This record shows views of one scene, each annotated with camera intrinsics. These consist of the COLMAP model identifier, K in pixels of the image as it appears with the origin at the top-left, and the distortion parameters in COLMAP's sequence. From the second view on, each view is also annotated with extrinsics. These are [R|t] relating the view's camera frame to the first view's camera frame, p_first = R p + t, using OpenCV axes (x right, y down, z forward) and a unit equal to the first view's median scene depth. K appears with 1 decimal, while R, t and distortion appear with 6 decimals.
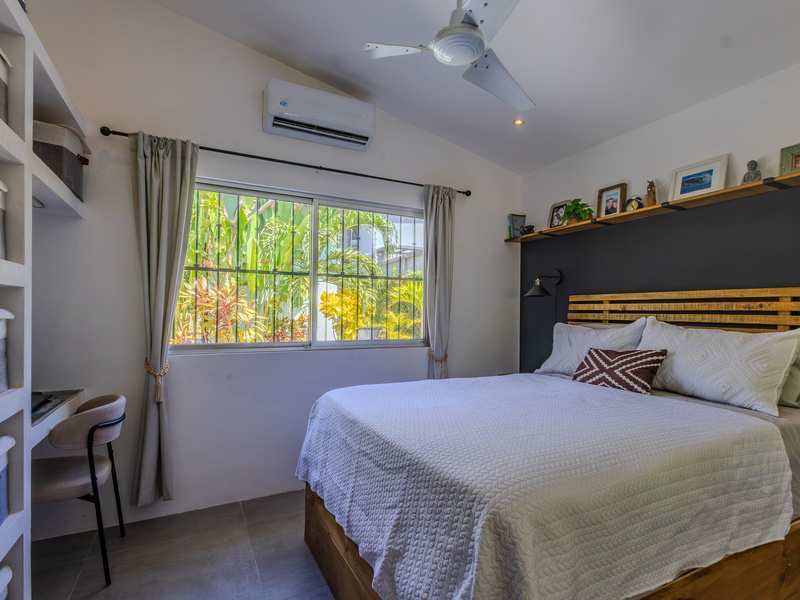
lens RADIAL K [[408.0, 0, 399.5], [0, 408.0, 305.3], [0, 0, 1]] dist [0.013338, -0.004296]
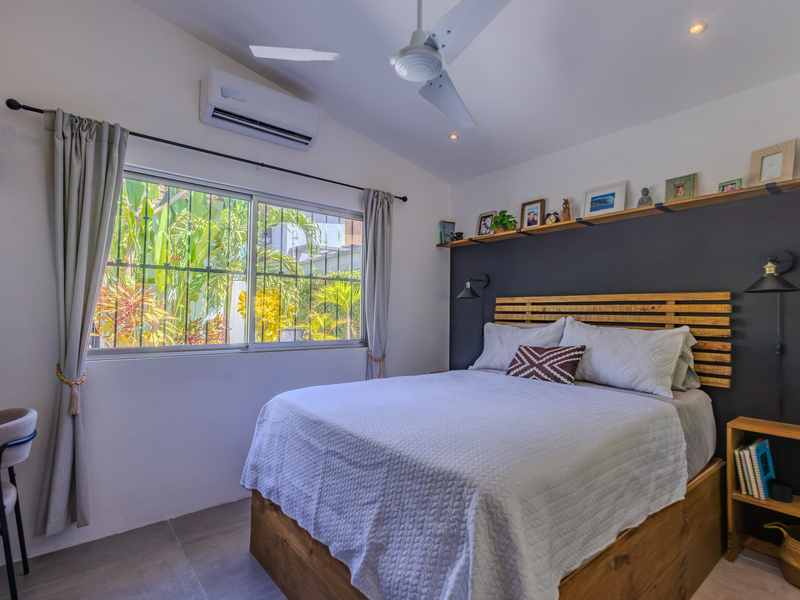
lens RADIAL K [[408.0, 0, 398.0], [0, 408.0, 296.8], [0, 0, 1]] dist [0.013338, -0.004296]
pose [[0.977418, 0.009665, 0.211092, -0.098957], [-0.004883, 0.999720, -0.023162, 0.000126], [-0.211257, 0.021609, 0.977192, -0.017194]]
